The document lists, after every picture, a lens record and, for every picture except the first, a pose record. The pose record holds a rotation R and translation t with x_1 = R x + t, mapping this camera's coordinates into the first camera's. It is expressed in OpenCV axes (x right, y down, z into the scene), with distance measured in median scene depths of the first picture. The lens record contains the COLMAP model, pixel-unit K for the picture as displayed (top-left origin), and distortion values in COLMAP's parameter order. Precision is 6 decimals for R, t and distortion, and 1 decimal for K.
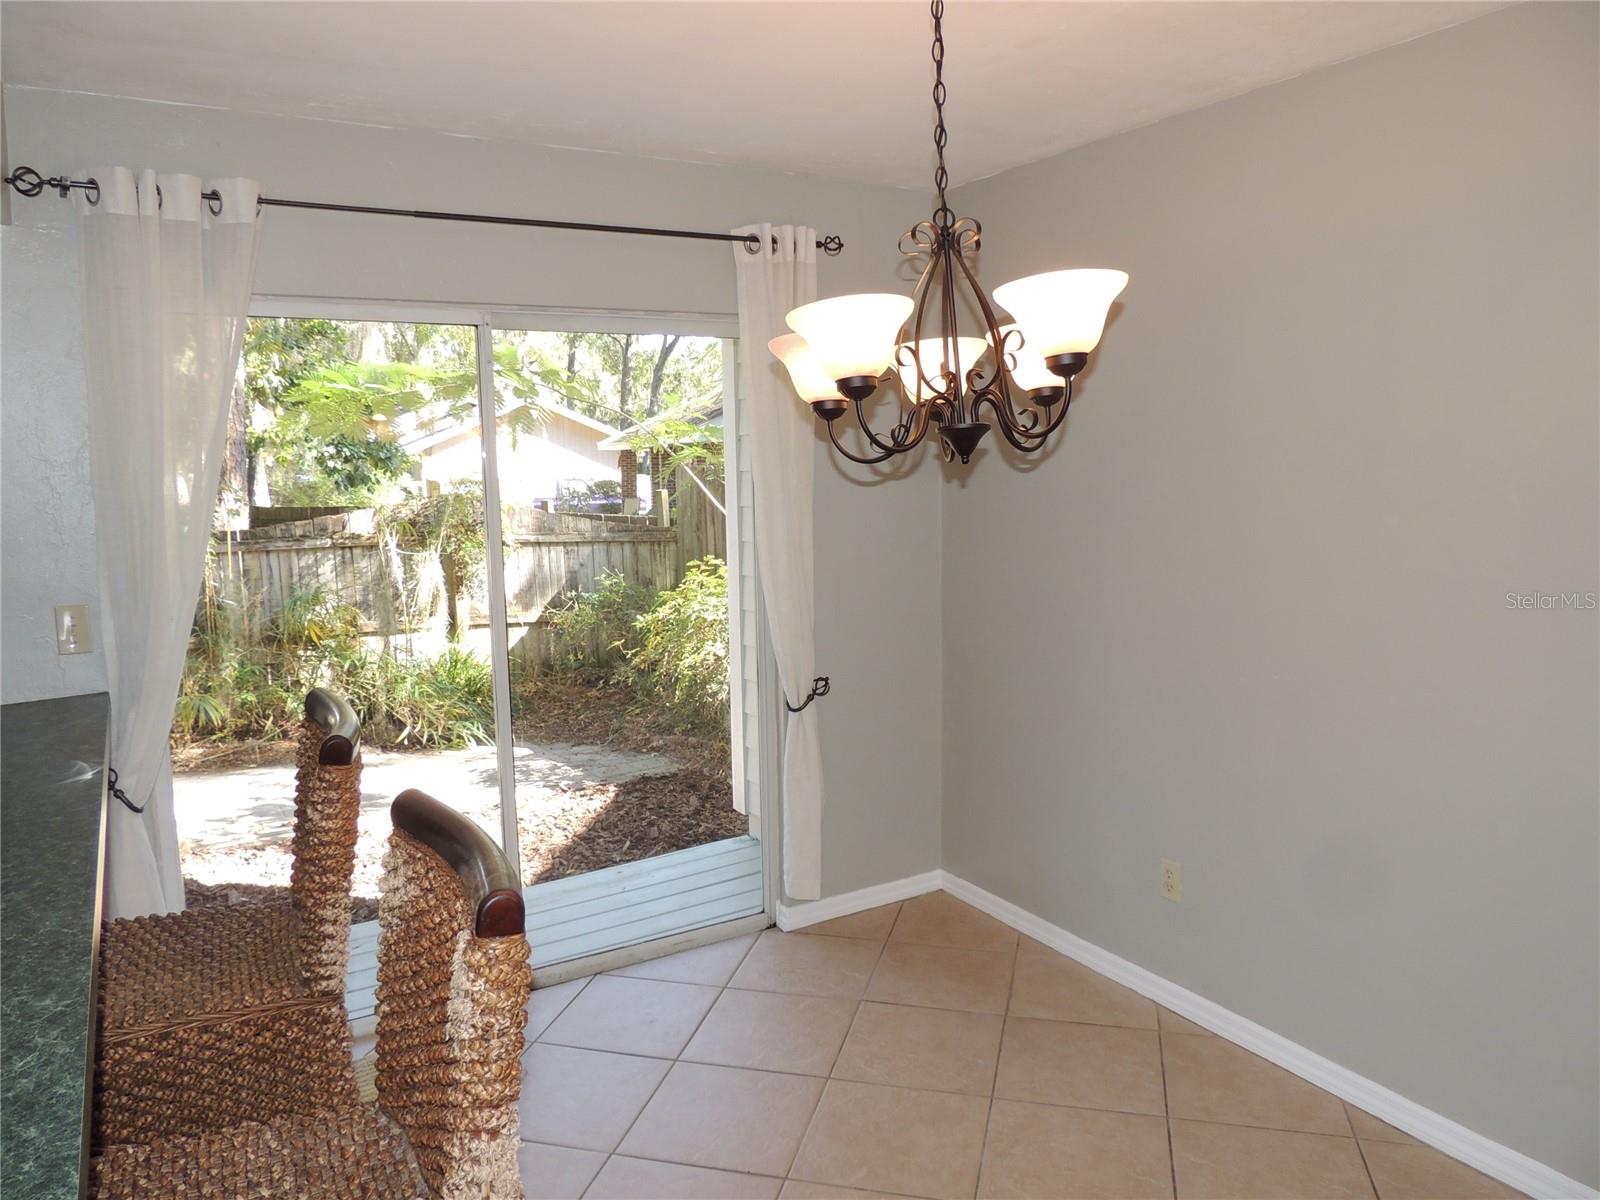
lens RADIAL K [[1138.4, 0, 803.1], [0, 1138.4, 595.9], [0, 0, 1]] dist [-0.026607, 0.005390]
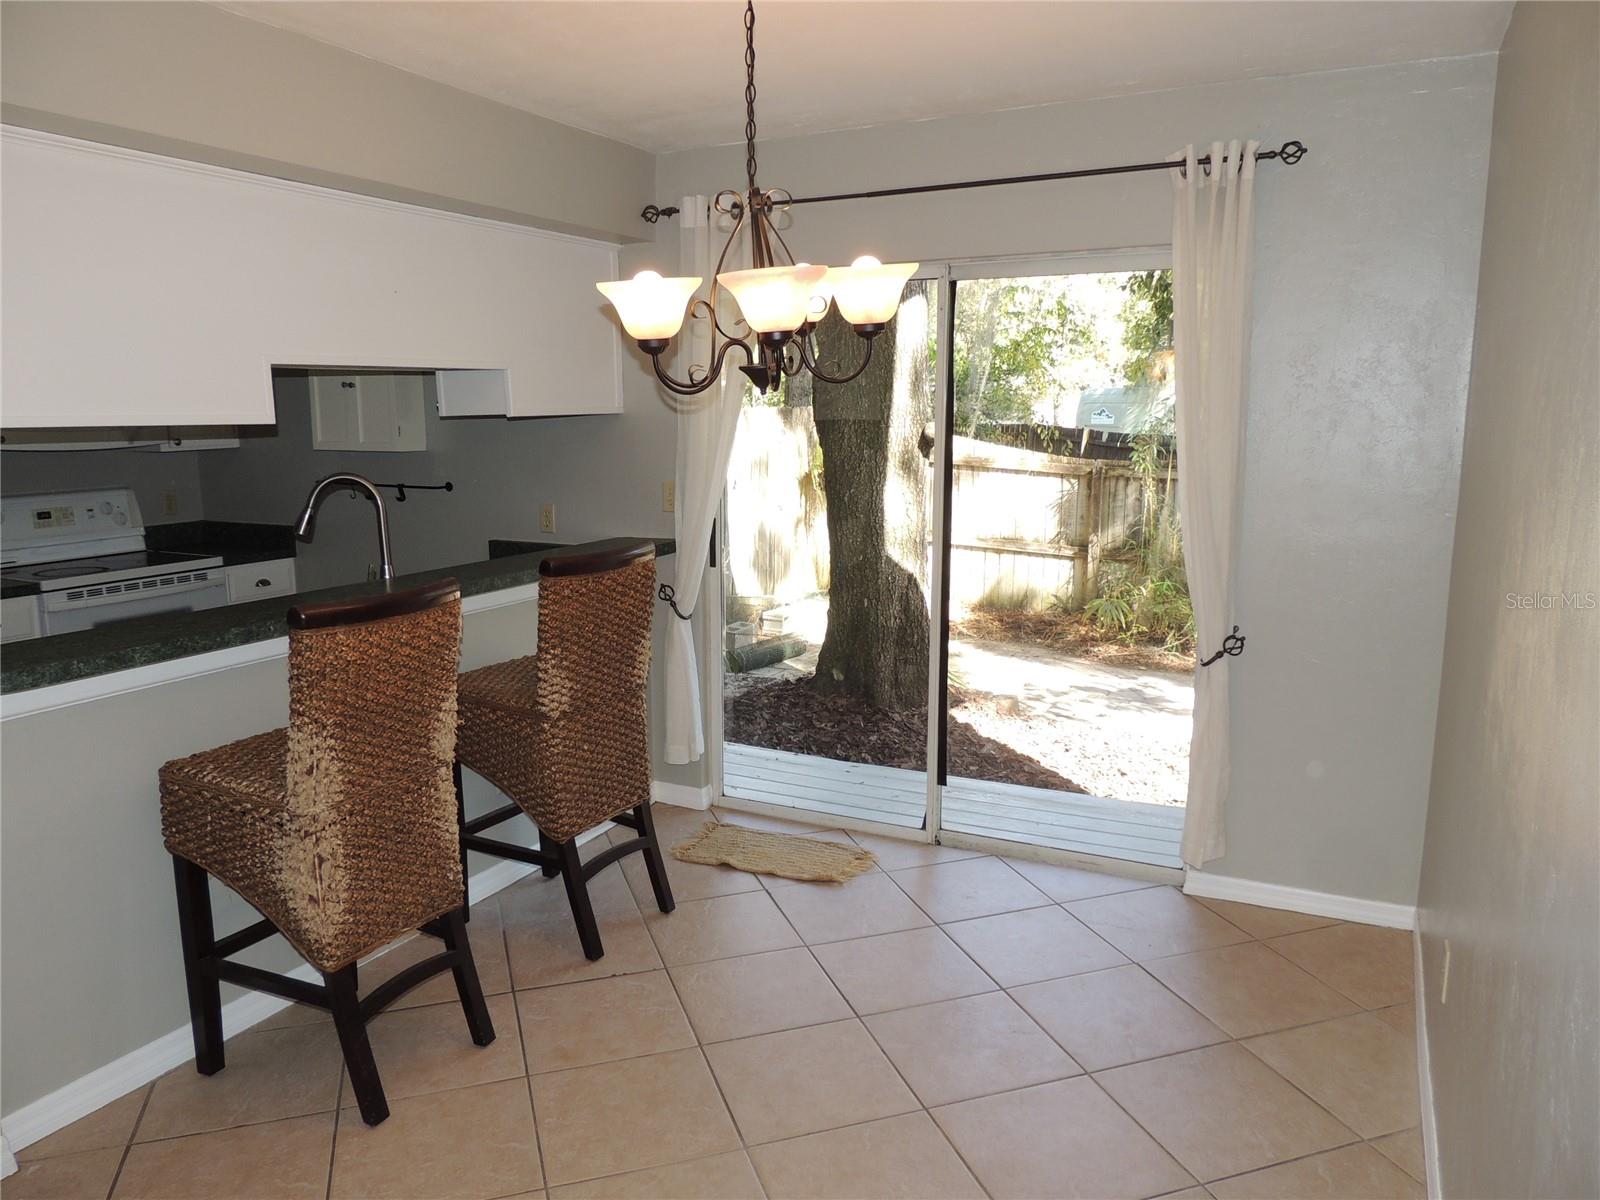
lens RADIAL K [[1138.4, 0, 804.8], [0, 1138.4, 604.5], [0, 0, 1]] dist [-0.026607, 0.005390]
pose [[0.553899, 0.151765, -0.818635, 0.601093], [-0.109432, 0.987987, 0.109117, -0.015938], [0.825361, 0.029145, 0.563853, 0.208534]]
